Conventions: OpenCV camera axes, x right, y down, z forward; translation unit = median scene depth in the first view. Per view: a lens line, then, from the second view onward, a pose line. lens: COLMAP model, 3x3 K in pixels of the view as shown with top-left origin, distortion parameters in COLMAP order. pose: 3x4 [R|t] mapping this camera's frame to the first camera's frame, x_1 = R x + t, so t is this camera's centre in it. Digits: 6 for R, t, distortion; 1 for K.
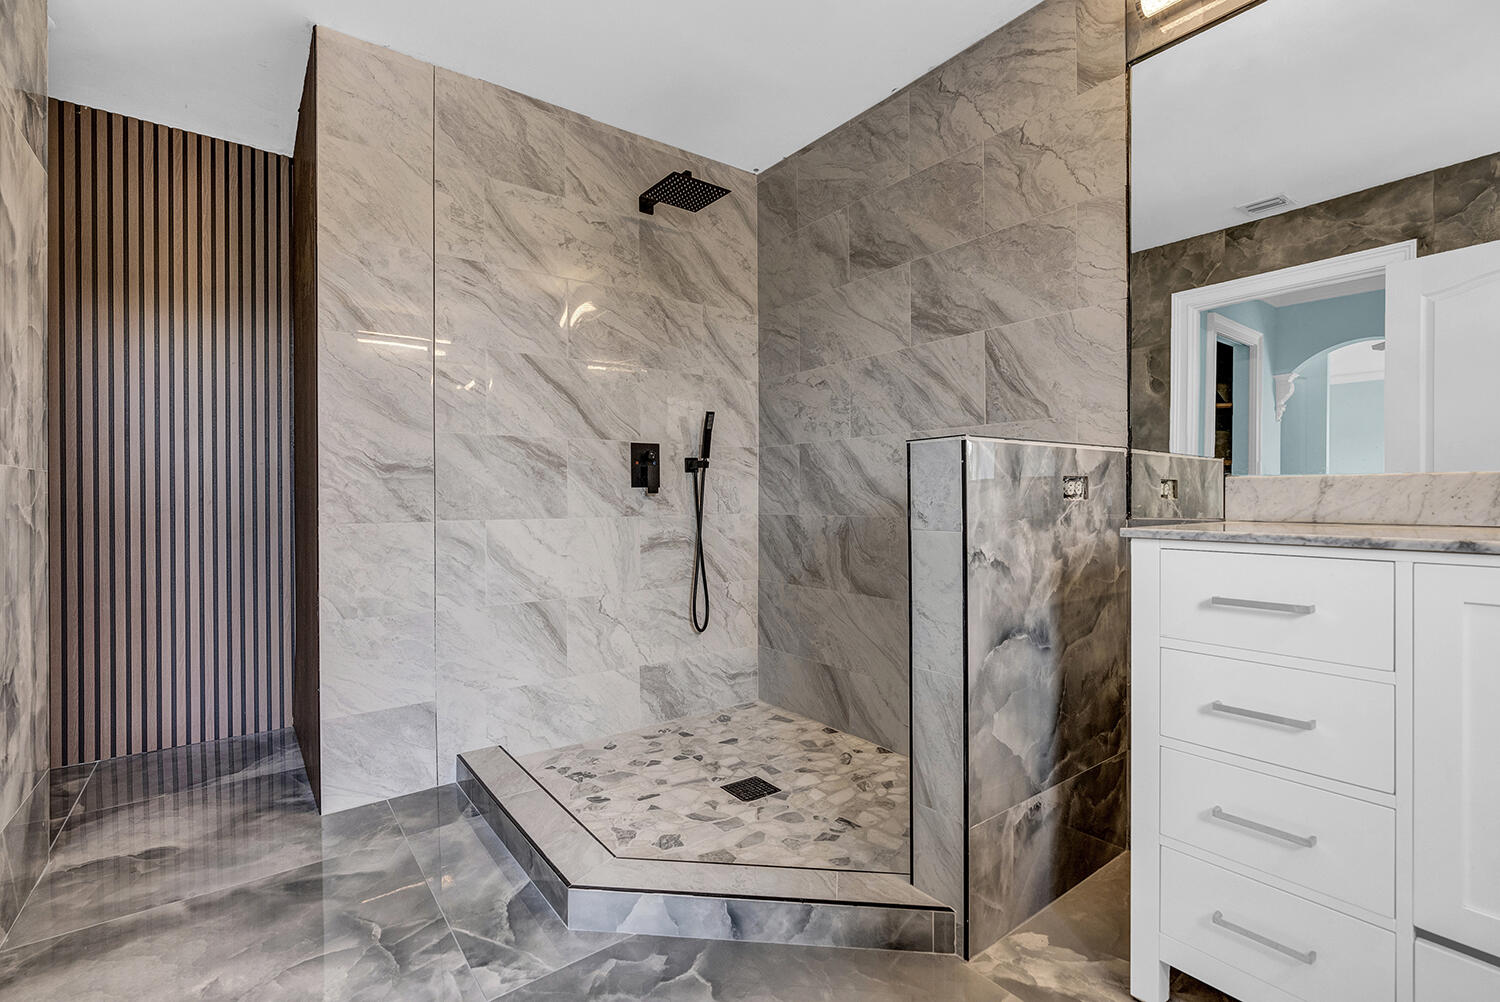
lens RADIAL K [[702.2, 0, 786.7], [0, 702.2, 503.1], [0, 0, 1]] dist [-0.012045, 0.003042]
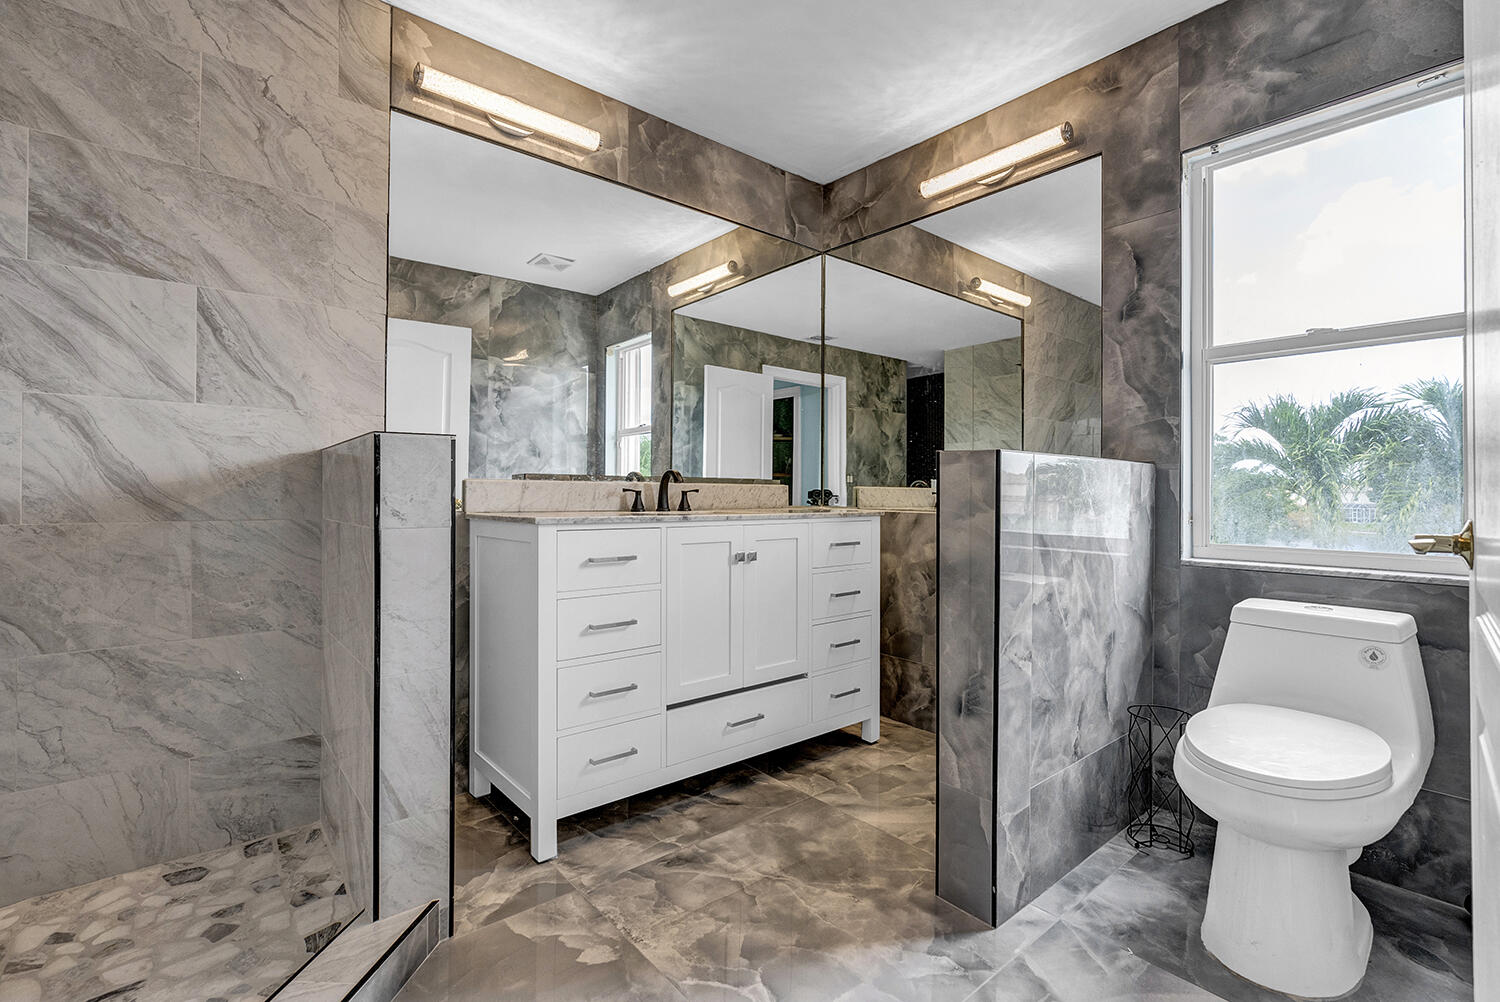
lens RADIAL K [[702.2, 0, 751.7], [0, 702.2, 495.7], [0, 0, 1]] dist [-0.012045, 0.003042]
pose [[-0.066241, 0.002971, 0.997799, -0.586199], [0.005648, 0.999981, -0.002602, -0.000442], [-0.997788, 0.005464, -0.066256, 0.442222]]
